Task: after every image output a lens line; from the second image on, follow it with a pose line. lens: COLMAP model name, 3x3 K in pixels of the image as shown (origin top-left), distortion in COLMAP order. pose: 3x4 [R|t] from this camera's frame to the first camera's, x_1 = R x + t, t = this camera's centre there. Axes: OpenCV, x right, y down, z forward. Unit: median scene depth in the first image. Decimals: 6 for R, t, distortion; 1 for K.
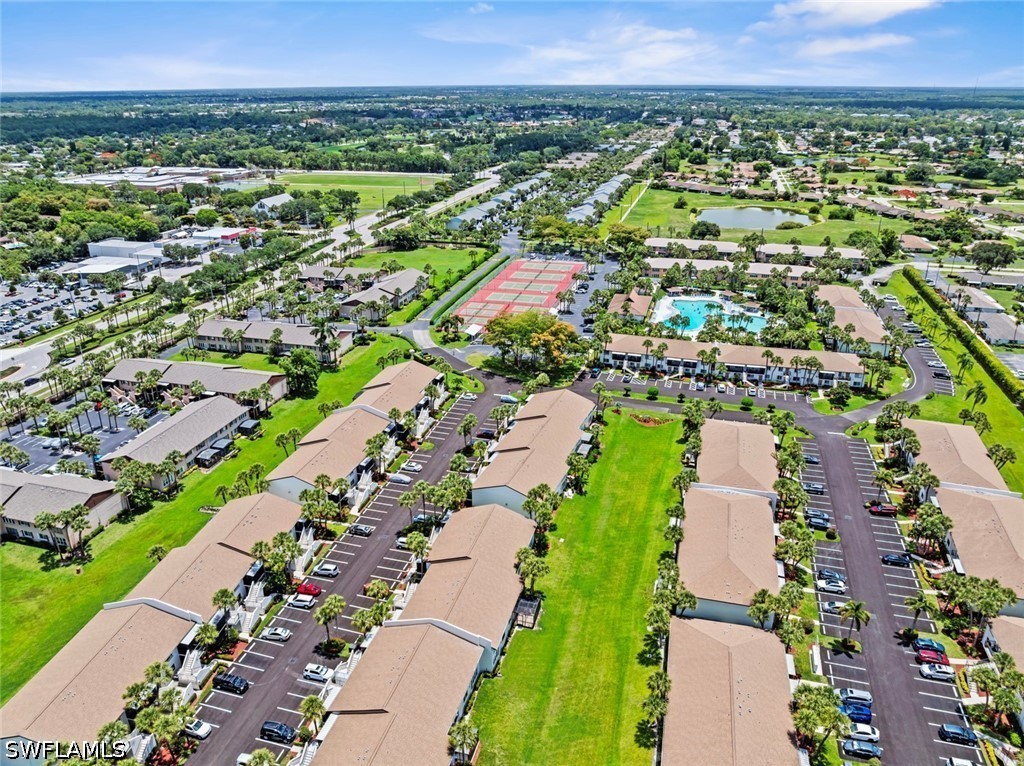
lens RADIAL K [[713.9, 0, 512.0], [0, 713.9, 383.0], [0, 0, 1]] dist [-0.037959, 0.003352]
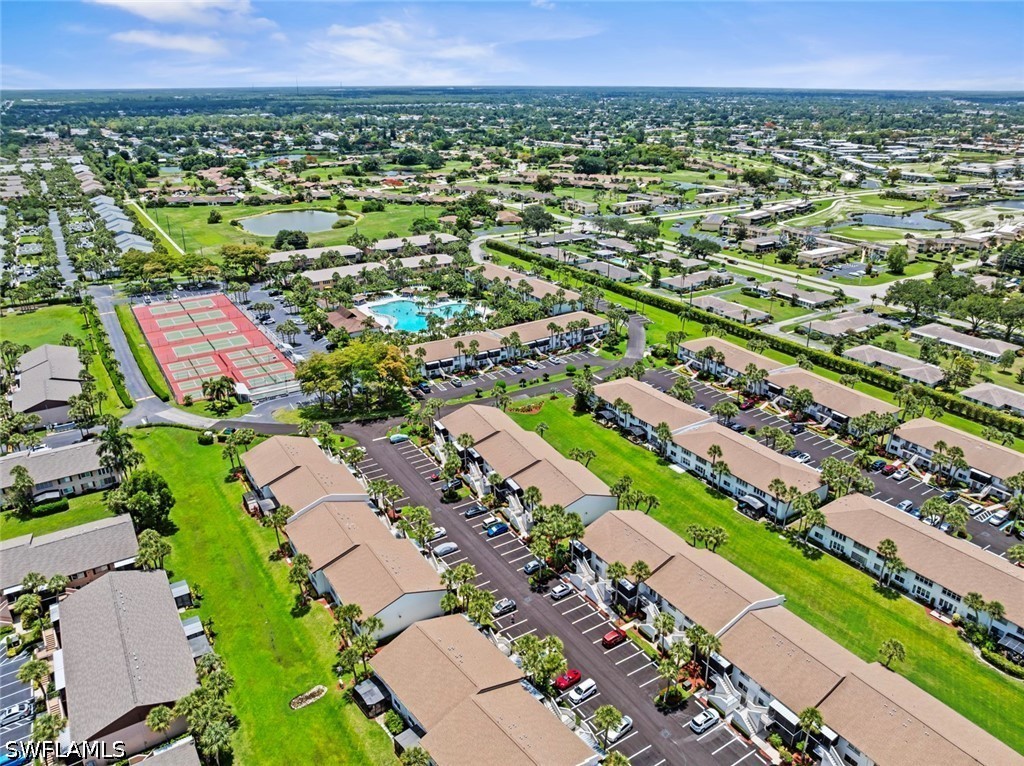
lens RADIAL K [[713.9, 0, 512.0], [0, 713.9, 383.0], [0, 0, 1]] dist [-0.037959, 0.003352]
pose [[0.665267, -0.285004, 0.690068, -0.473954], [0.286759, 0.950919, 0.116284, -0.099730], [-0.689340, 0.120523, 0.714342, 0.220438]]
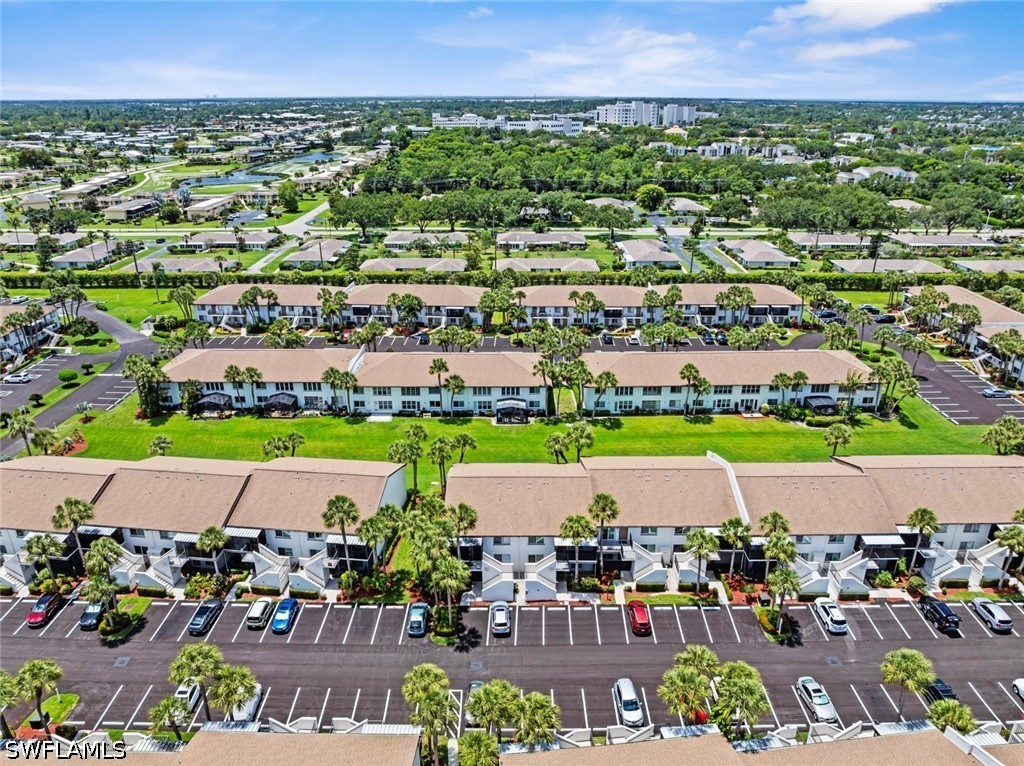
lens RADIAL K [[738.2, 0, 524.9], [0, 738.2, 382.6], [0, 0, 1]] dist [-0.041318, -0.000765]
pose [[-0.264313, -0.352610, 0.897666, -0.360638], [0.383511, 0.815585, 0.433291, -0.089155], [-0.884906, 0.458789, -0.080340, 0.601204]]
